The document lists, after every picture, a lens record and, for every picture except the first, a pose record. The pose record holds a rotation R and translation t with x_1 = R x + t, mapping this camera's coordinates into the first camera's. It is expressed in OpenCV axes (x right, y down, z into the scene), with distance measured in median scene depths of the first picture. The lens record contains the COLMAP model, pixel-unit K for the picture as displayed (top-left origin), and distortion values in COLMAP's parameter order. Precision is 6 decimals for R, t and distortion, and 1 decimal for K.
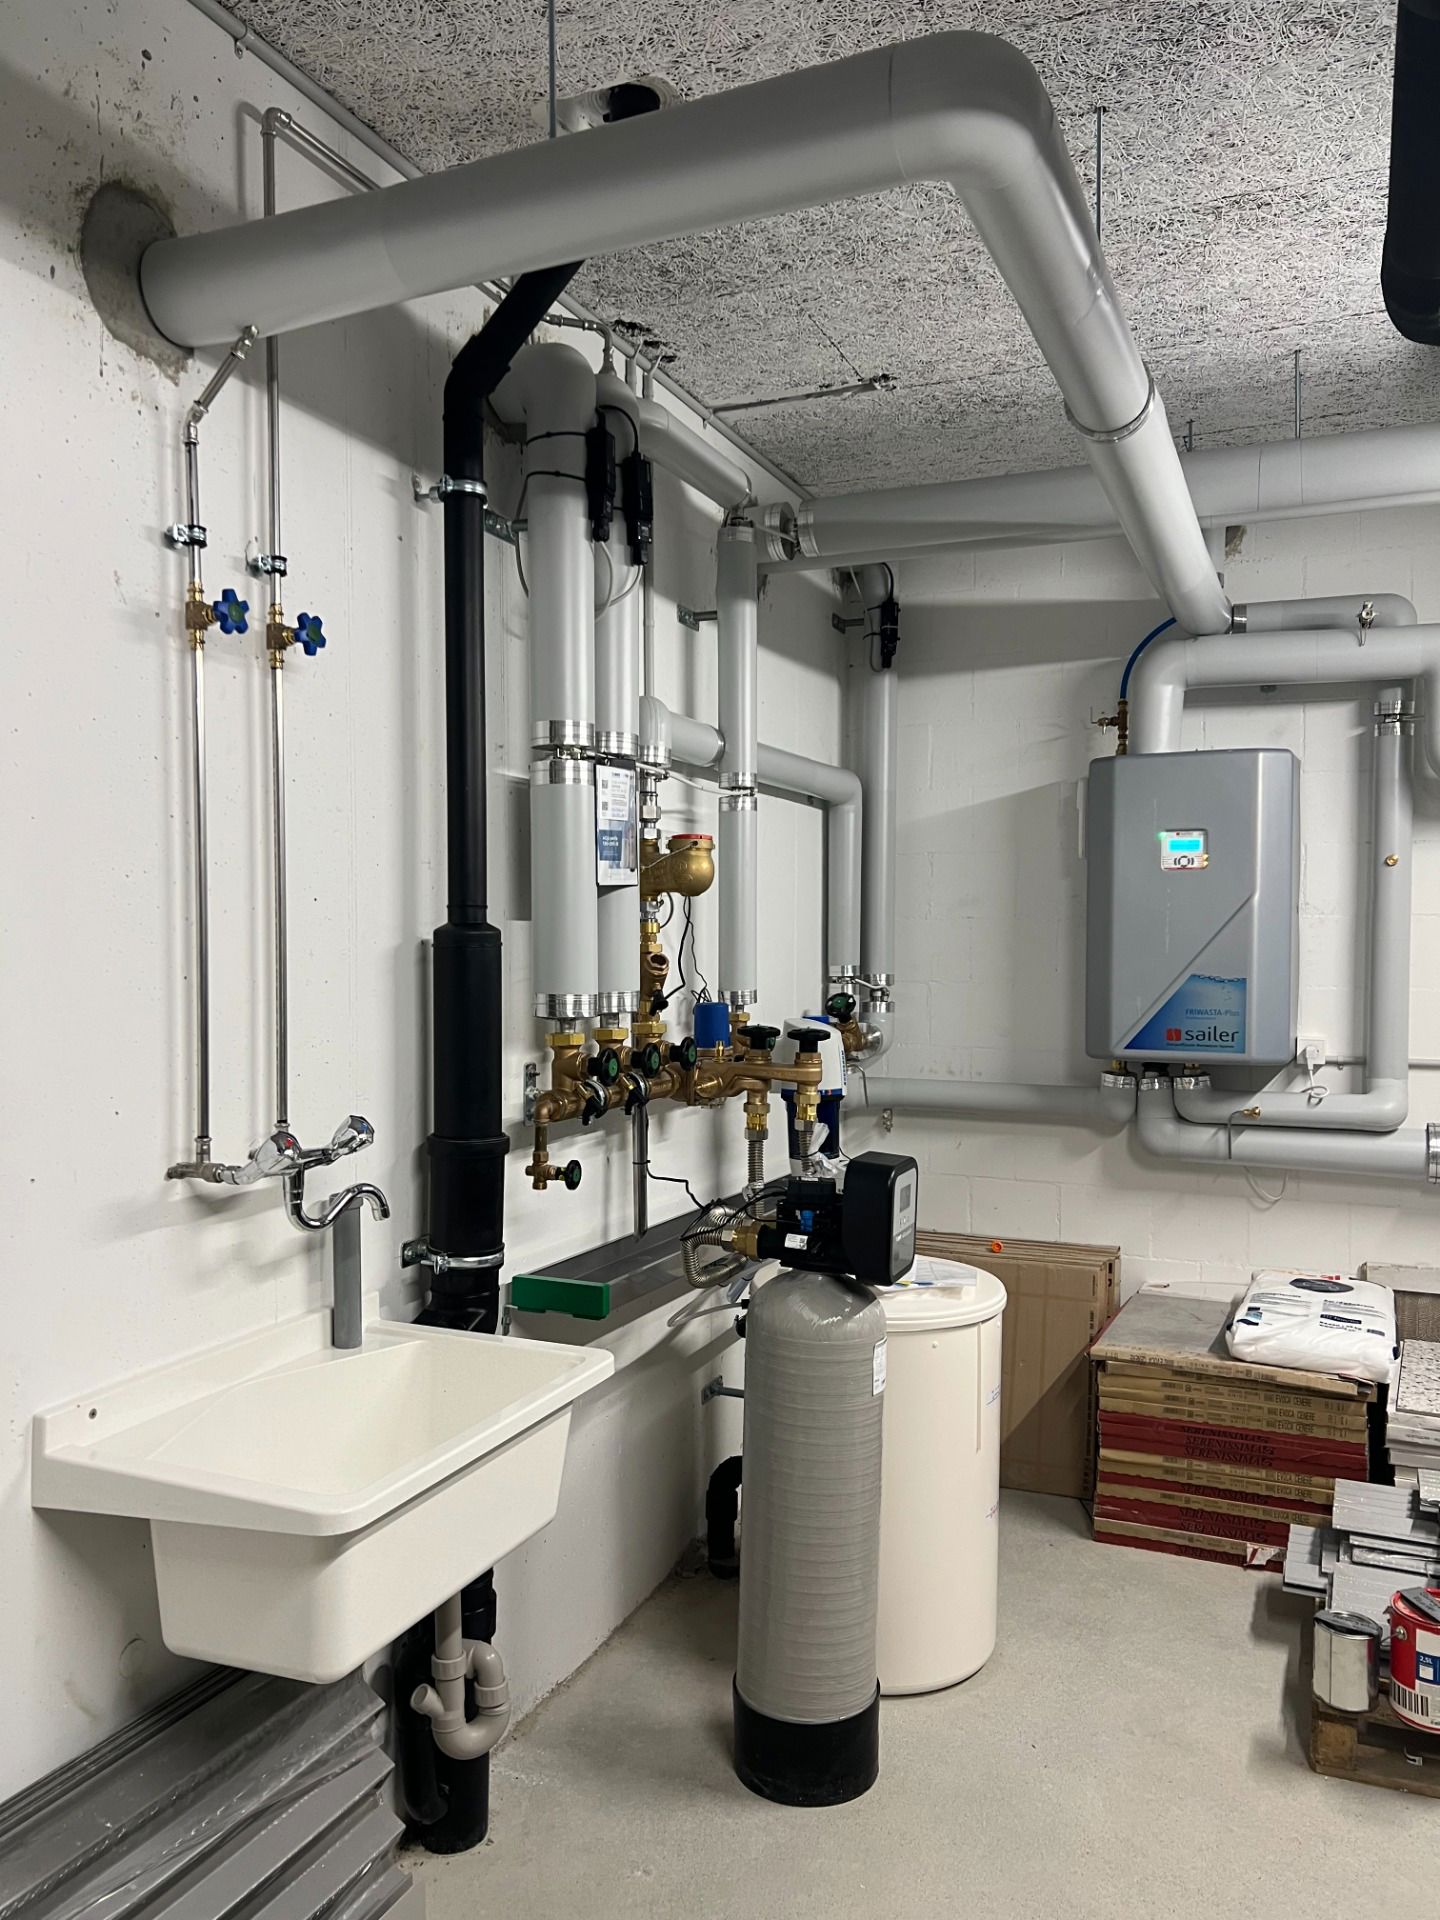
lens RADIAL K [[1439.0, 0, 717.0], [0, 1439.0, 1007.2], [0, 0, 1]] dist [0.113599, -0.222340]
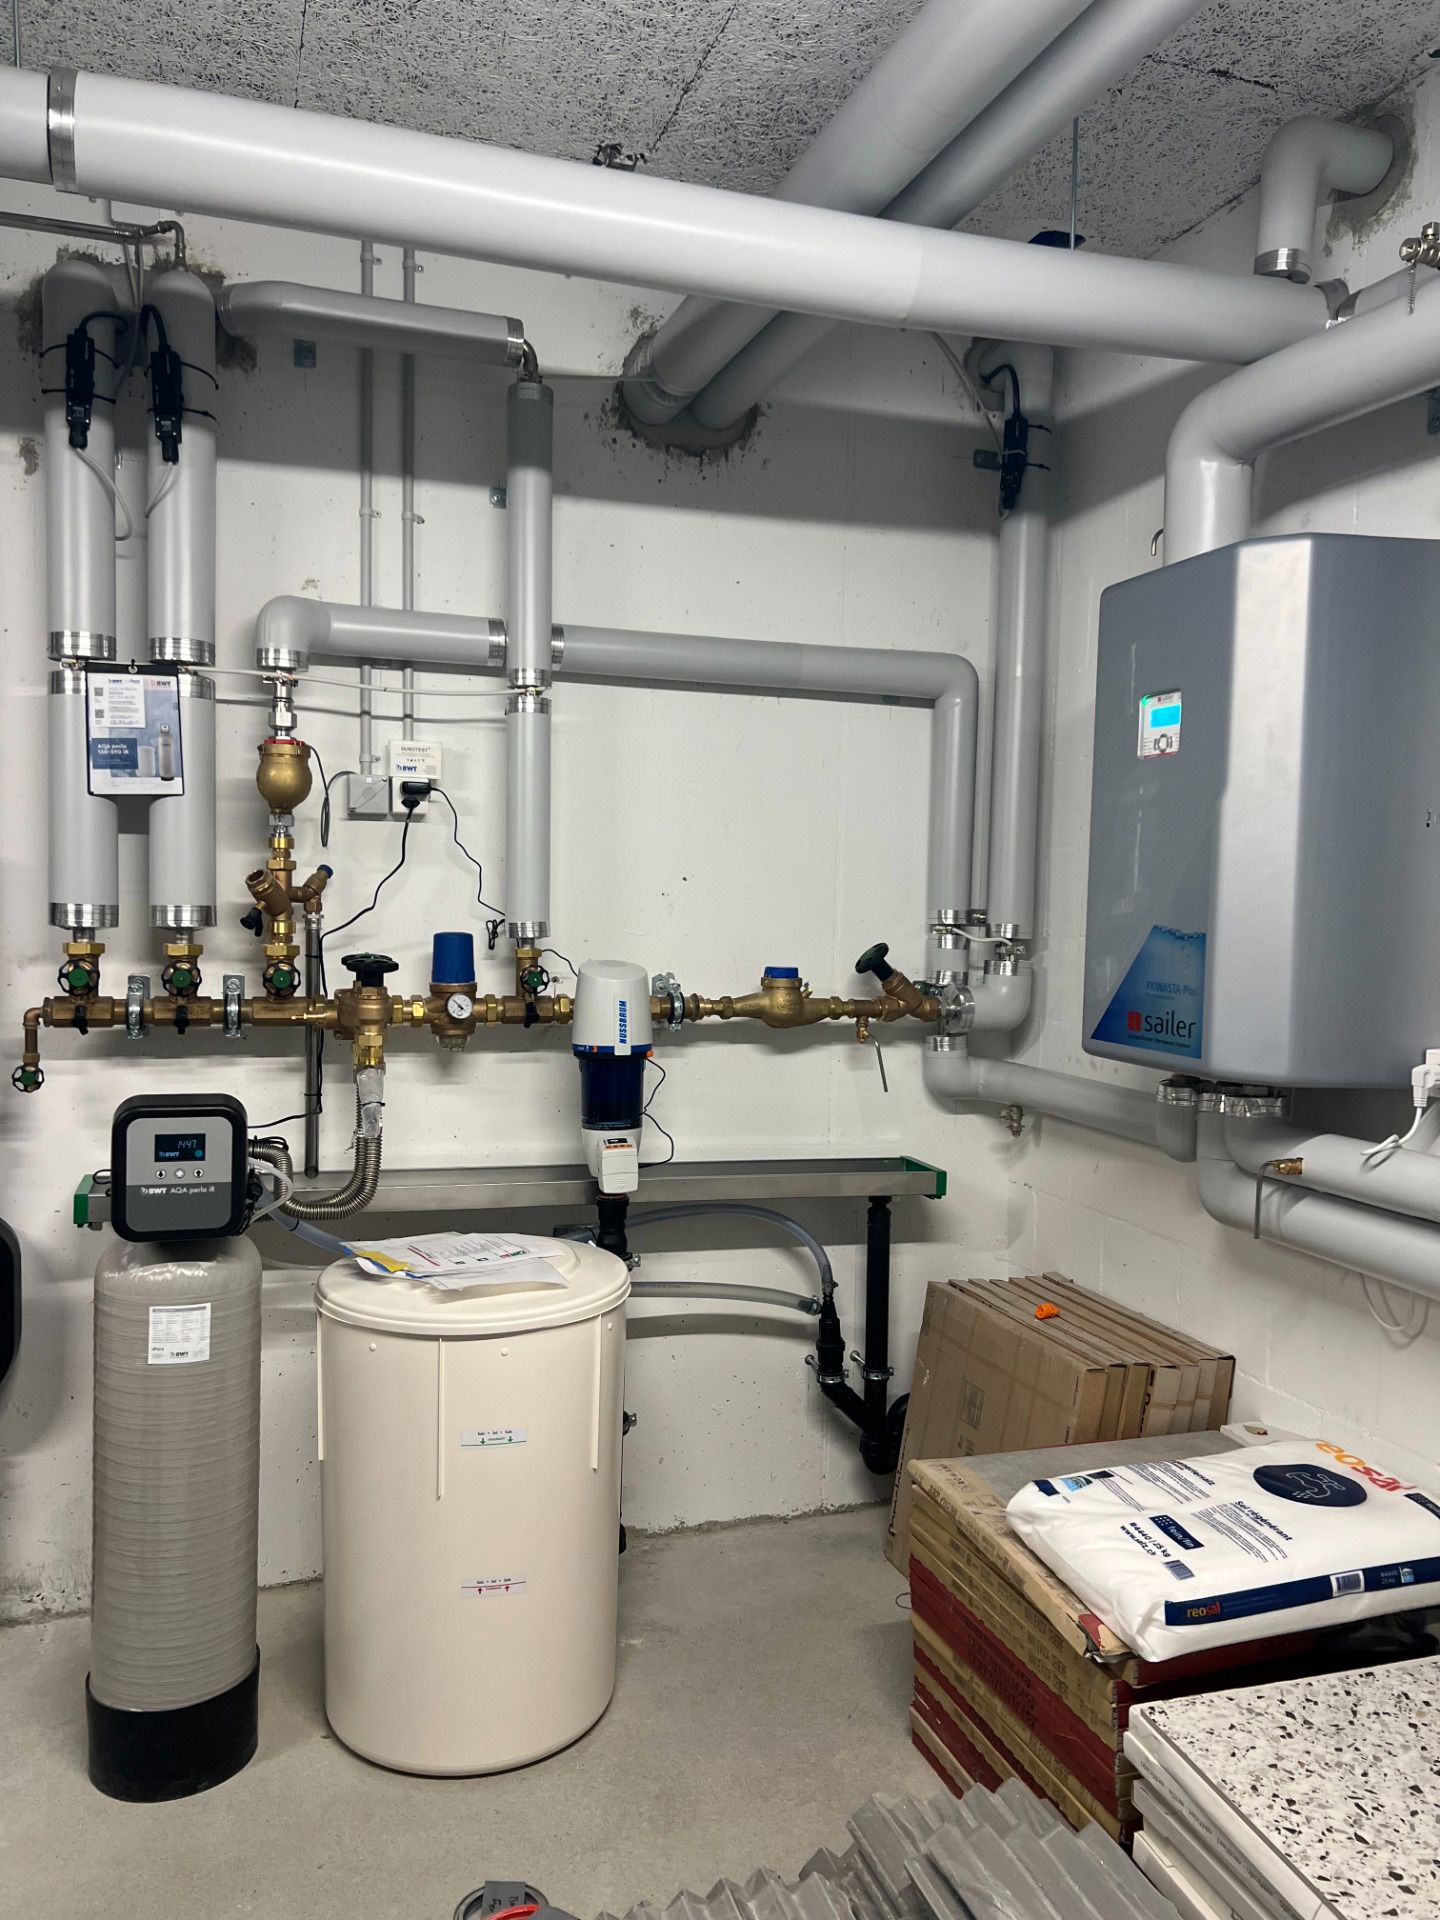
lens RADIAL K [[1439.1, 0, 726.9], [0, 1439.1, 979.6], [0, 0, 1]] dist [0.058288, -0.060590]
pose [[0.674802, 0.054848, -0.735958, 0.713308], [-0.056139, 0.998160, 0.022914, -0.003533], [0.735860, 0.025854, 0.676640, 0.484360]]
